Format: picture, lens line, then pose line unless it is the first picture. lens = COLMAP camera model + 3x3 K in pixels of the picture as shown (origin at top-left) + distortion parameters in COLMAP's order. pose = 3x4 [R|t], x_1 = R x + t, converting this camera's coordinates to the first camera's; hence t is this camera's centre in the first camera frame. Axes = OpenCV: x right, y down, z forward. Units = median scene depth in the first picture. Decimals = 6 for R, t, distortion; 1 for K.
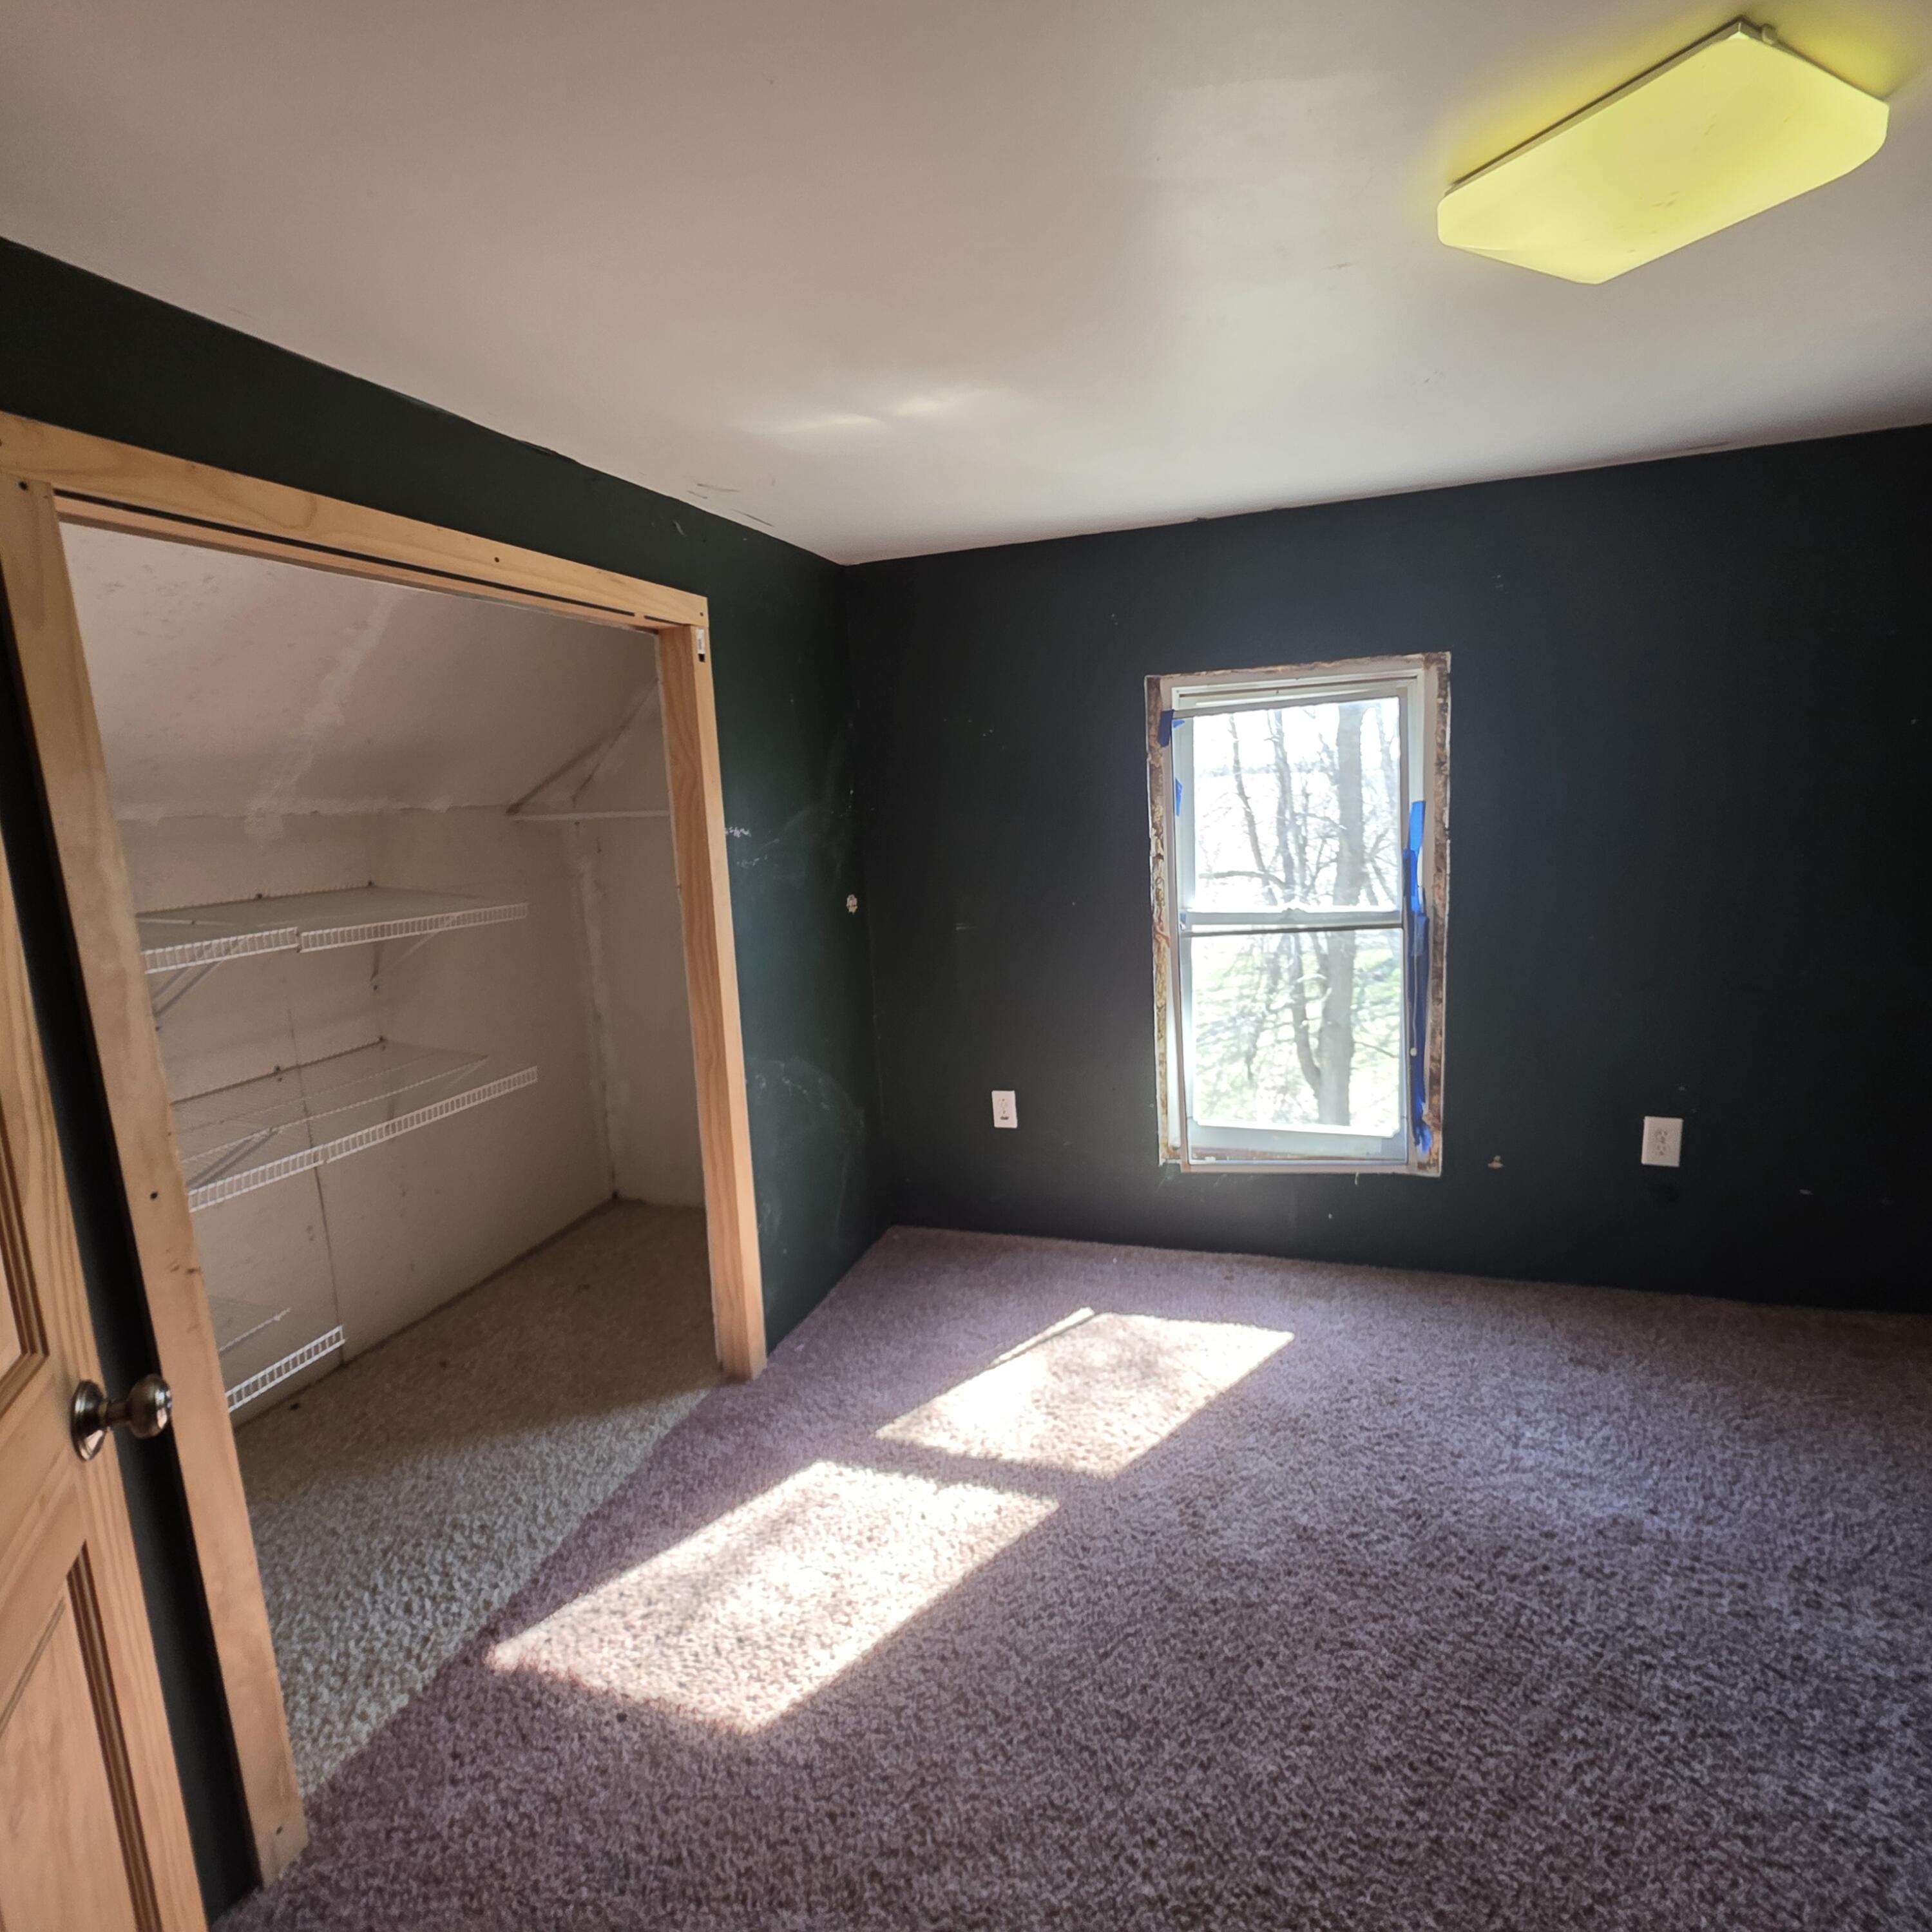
lens RADIAL K [[1024.7, 0, 968.2], [0, 1024.7, 958.6], [0, 0, 1]] dist [0.006385, -0.002031]
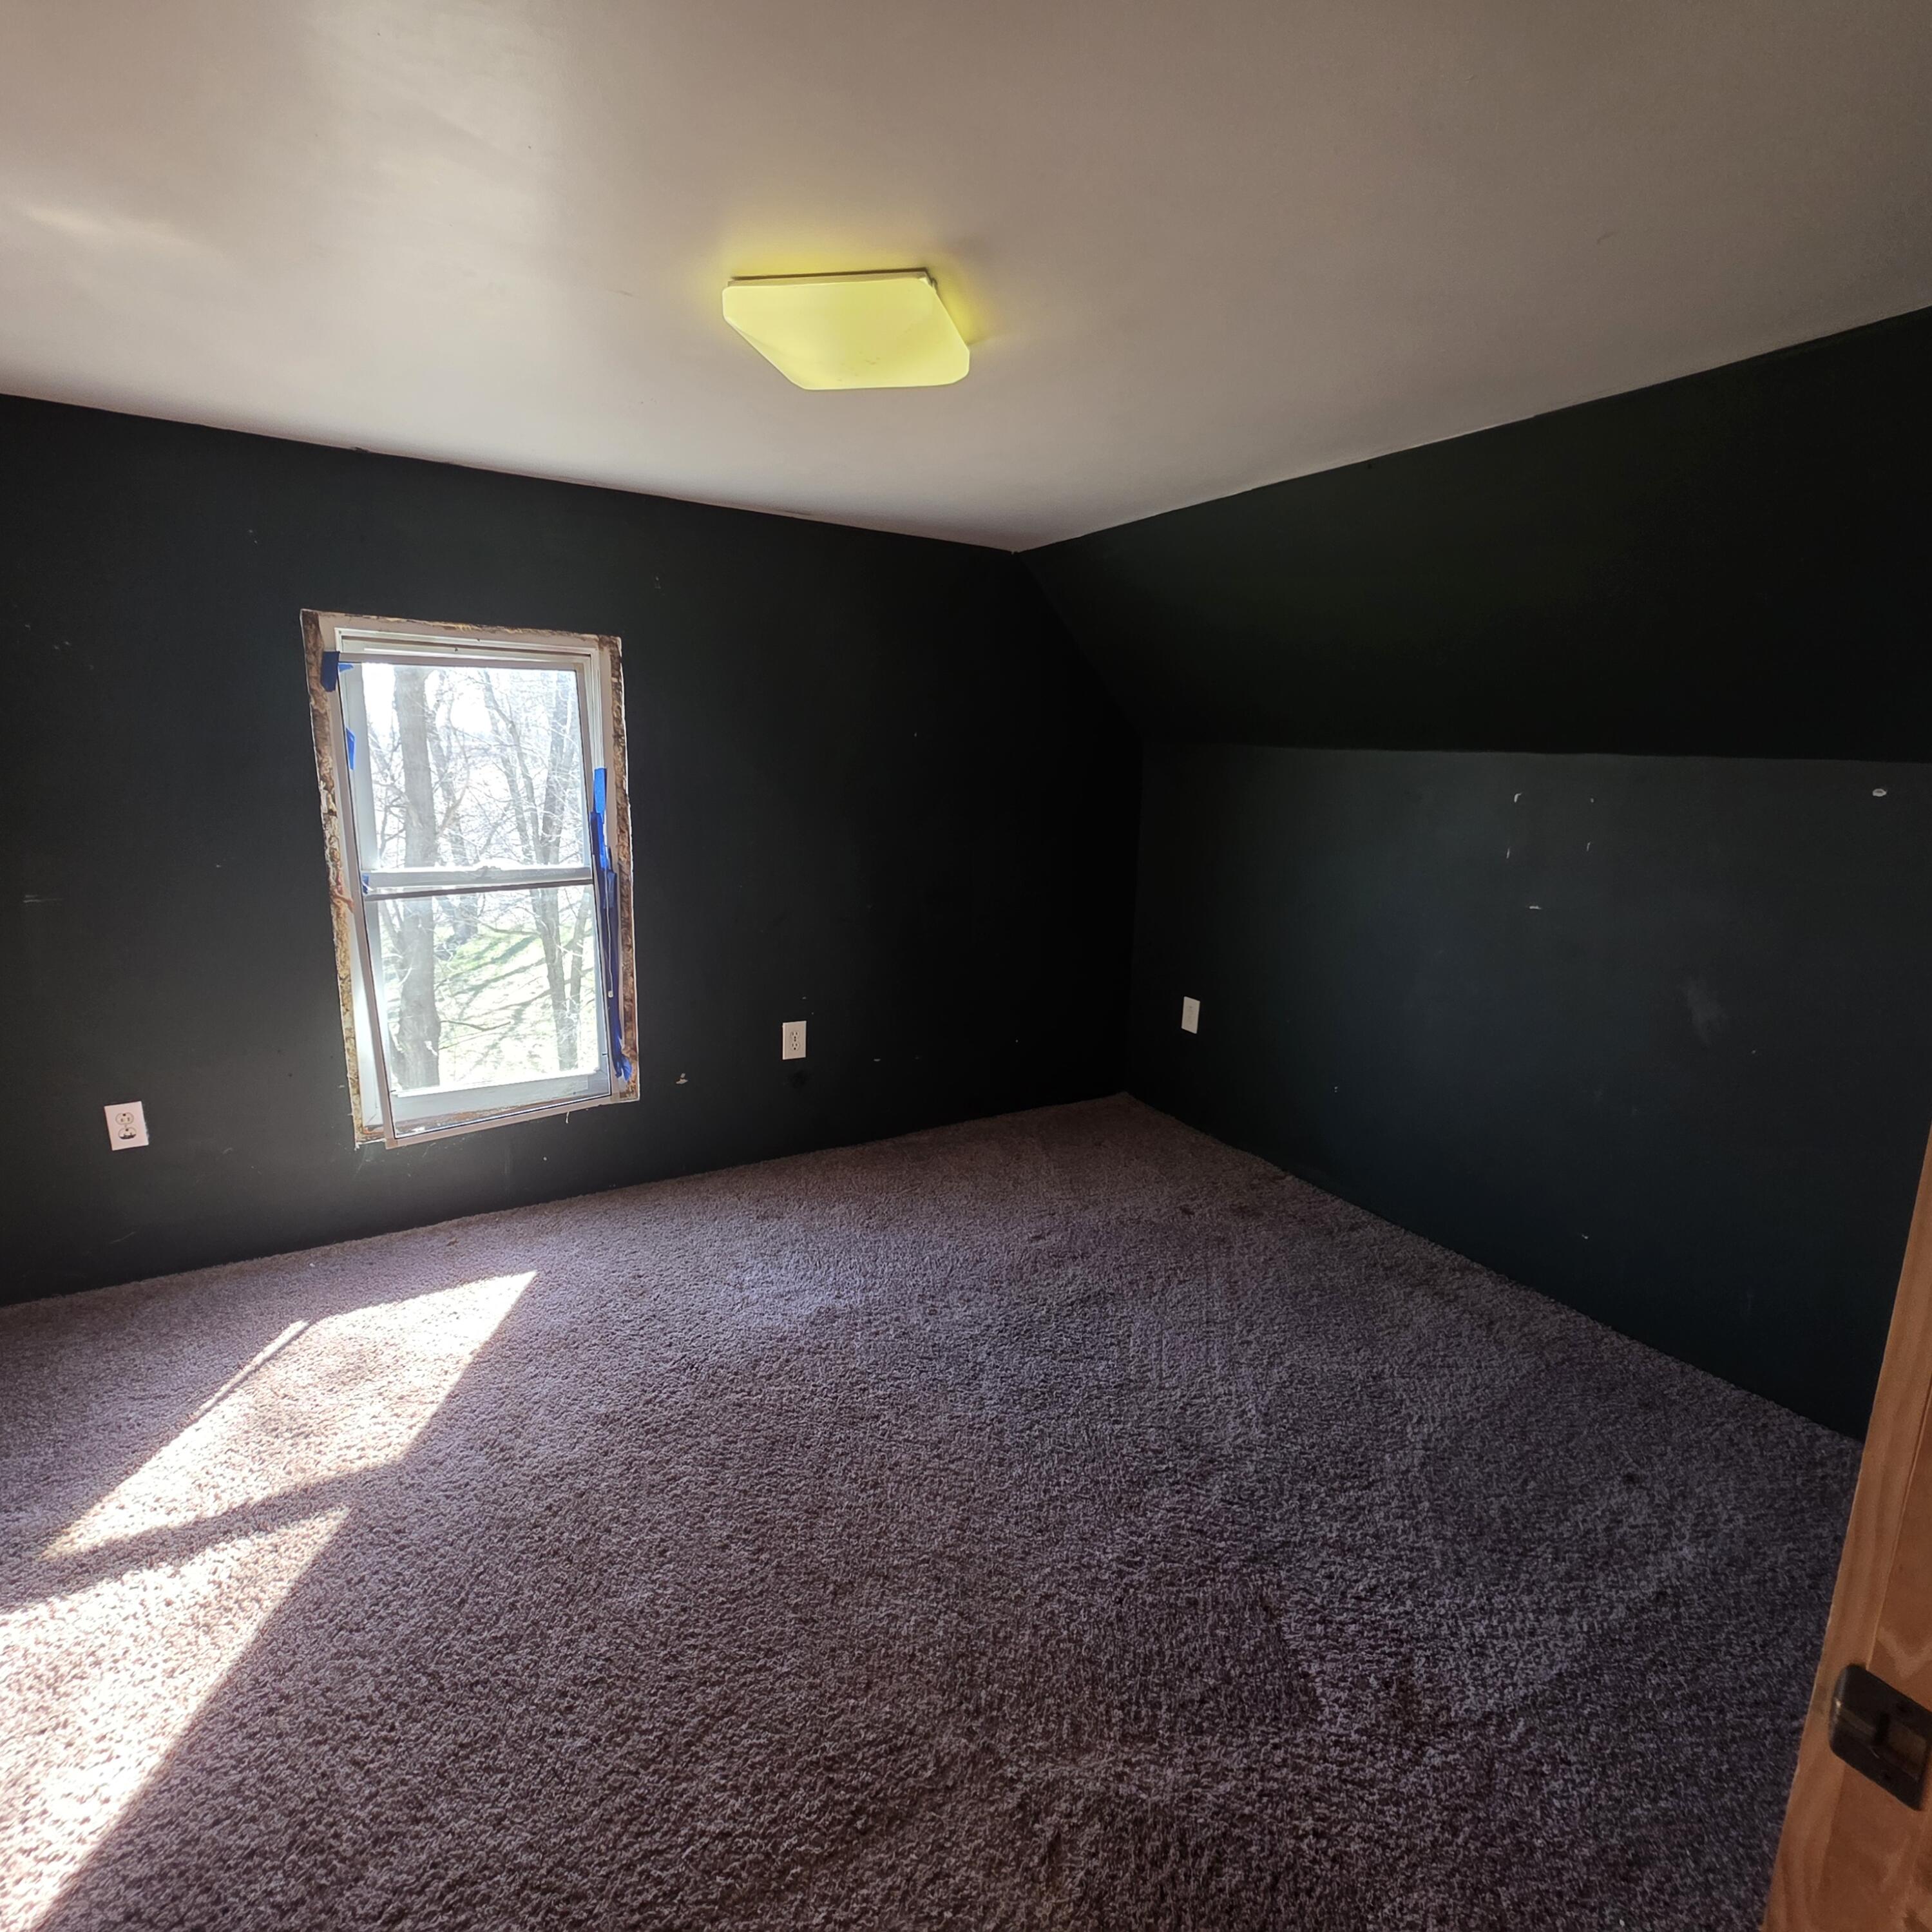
lens RADIAL K [[1024.7, 0, 951.1], [0, 1024.7, 961.7], [0, 0, 1]] dist [0.006385, -0.002031]
pose [[0.656691, -0.080746, 0.749824, -0.190194], [0.061389, 0.996676, 0.053565, 0.022582], [-0.751657, 0.010855, 0.659465, -0.019435]]
